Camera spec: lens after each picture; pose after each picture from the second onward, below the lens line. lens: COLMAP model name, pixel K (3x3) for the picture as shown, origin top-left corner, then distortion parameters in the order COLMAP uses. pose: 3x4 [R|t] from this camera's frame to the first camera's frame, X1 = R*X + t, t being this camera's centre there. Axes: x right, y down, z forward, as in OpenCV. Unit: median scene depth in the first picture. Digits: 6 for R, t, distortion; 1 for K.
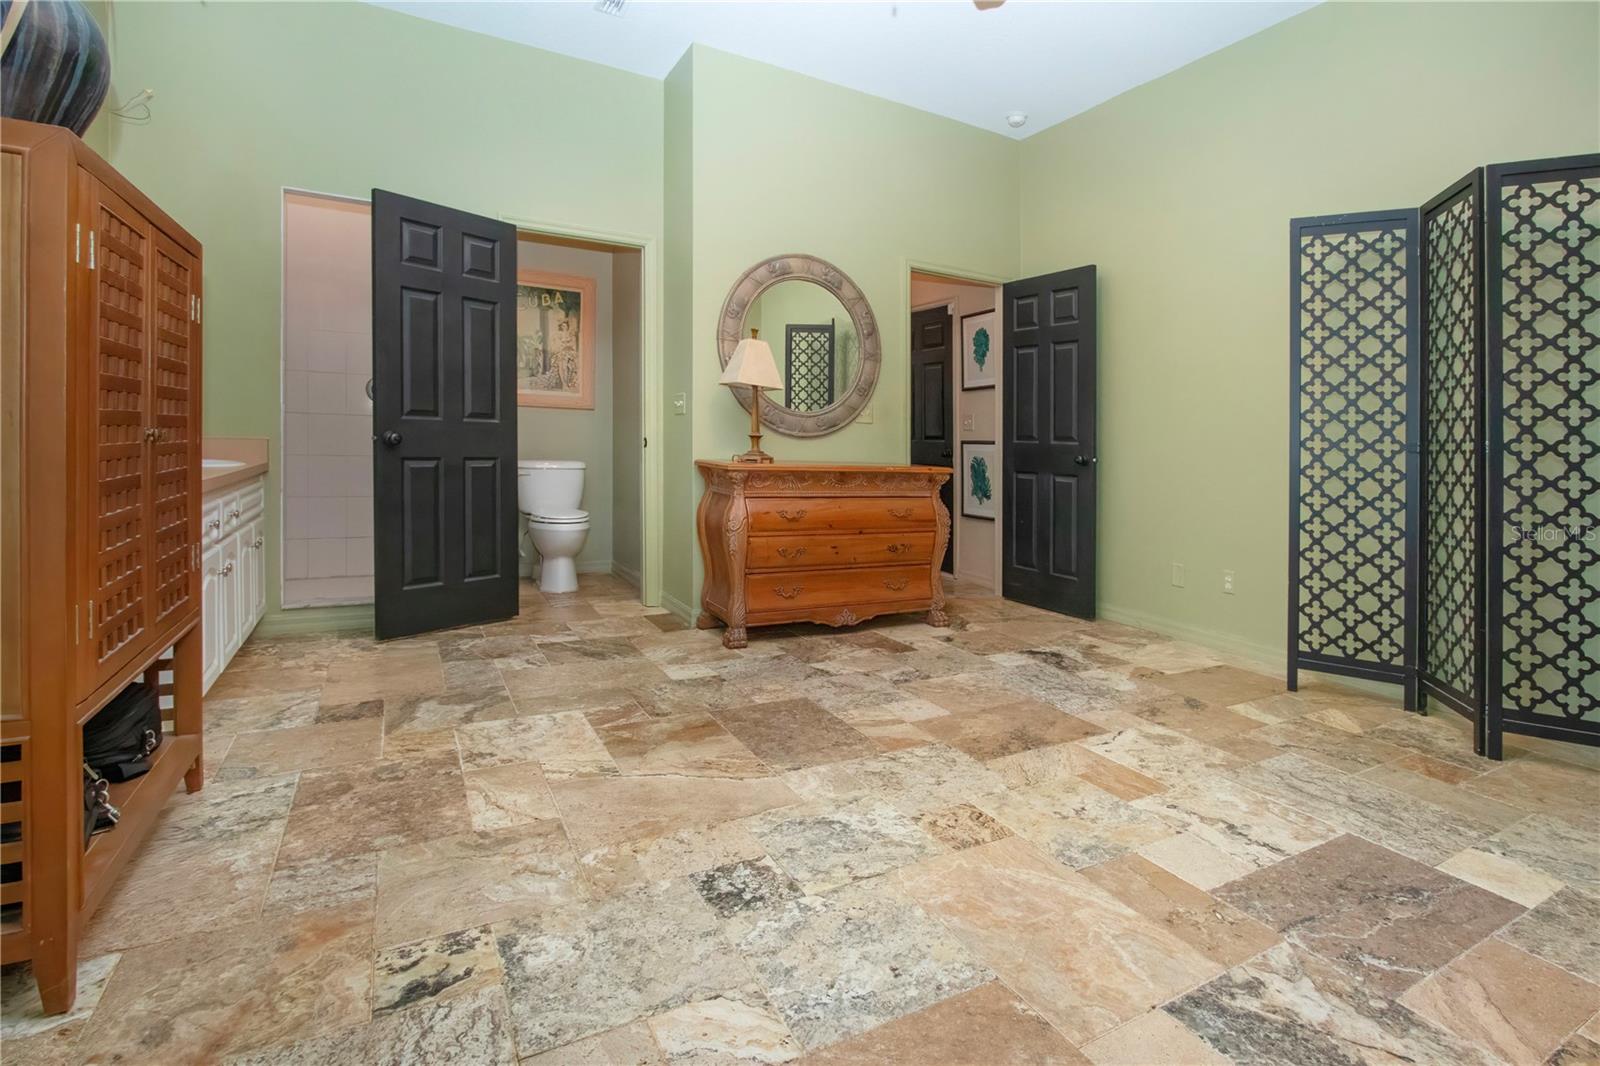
lens RADIAL K [[767.5, 0, 851.1], [0, 767.5, 514.1], [0, 0, 1]] dist [-0.015222, 0.001371]
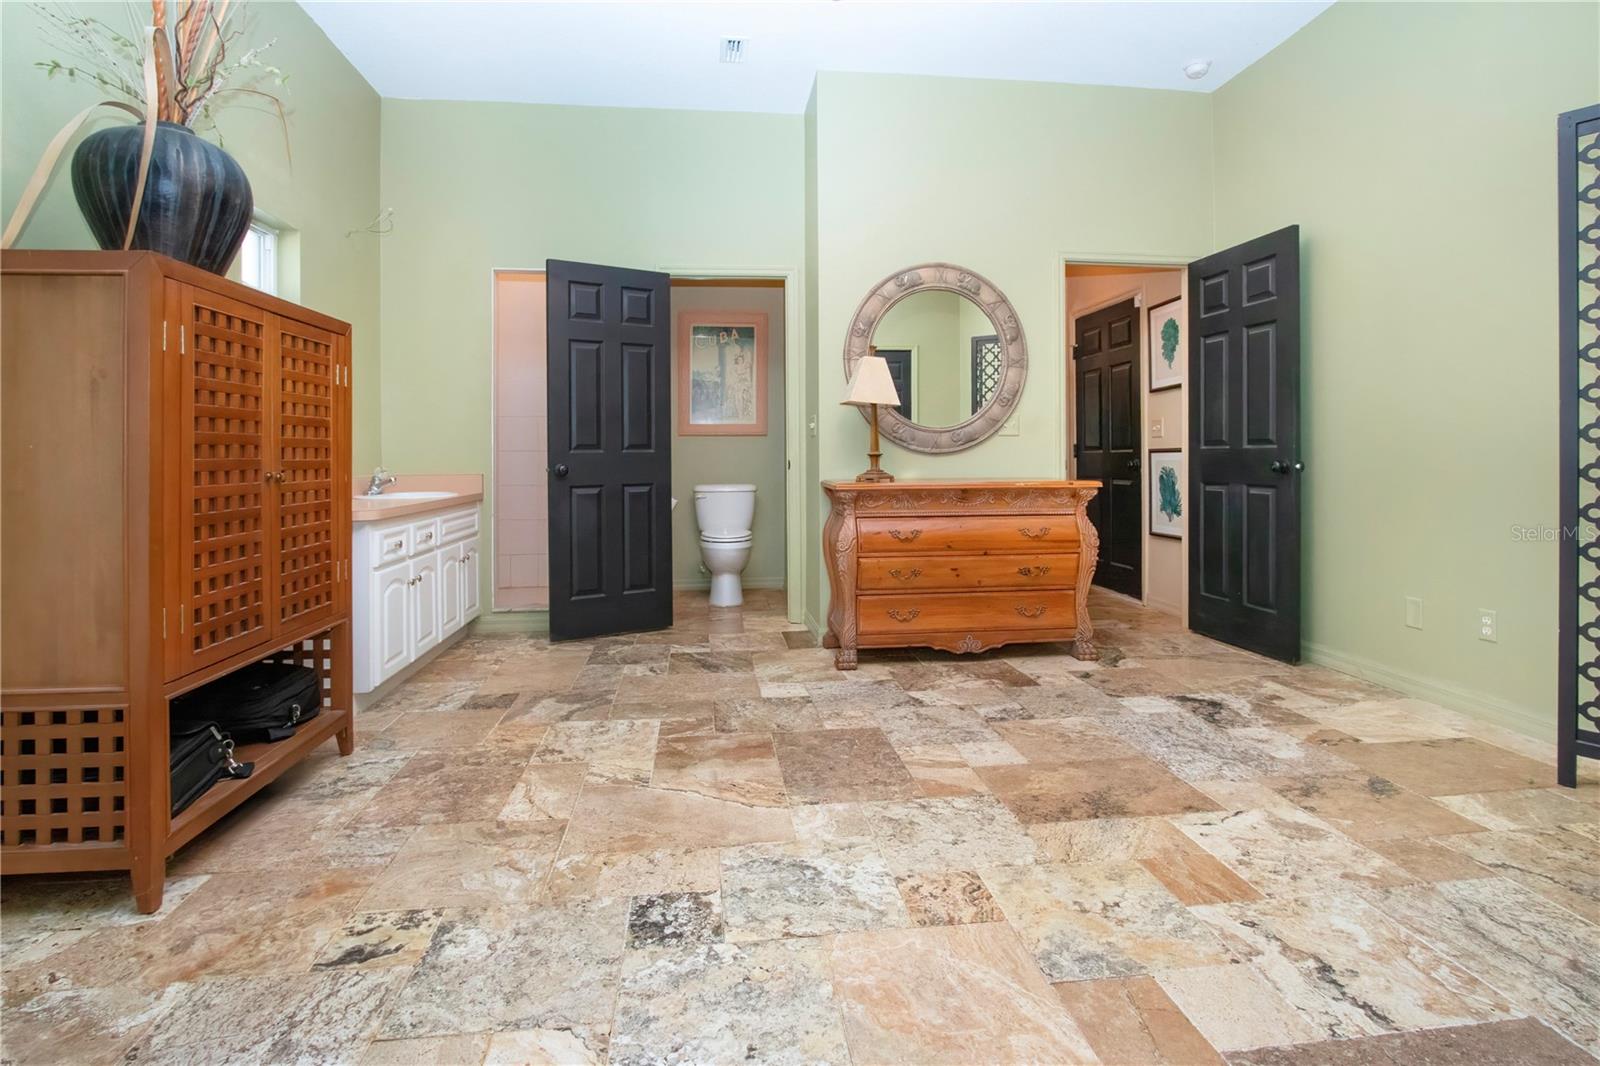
lens RADIAL K [[747.7, 0, 799.8], [0, 747.7, 531.1], [0, 0, 1]] dist [-0.016575, 0.001715]
pose [[0.917190, -0.002727, -0.398440, 0.186698], [0.002917, 0.999996, -0.000130, -0.004424], [0.398439, -0.001043, 0.917194, 0.091979]]
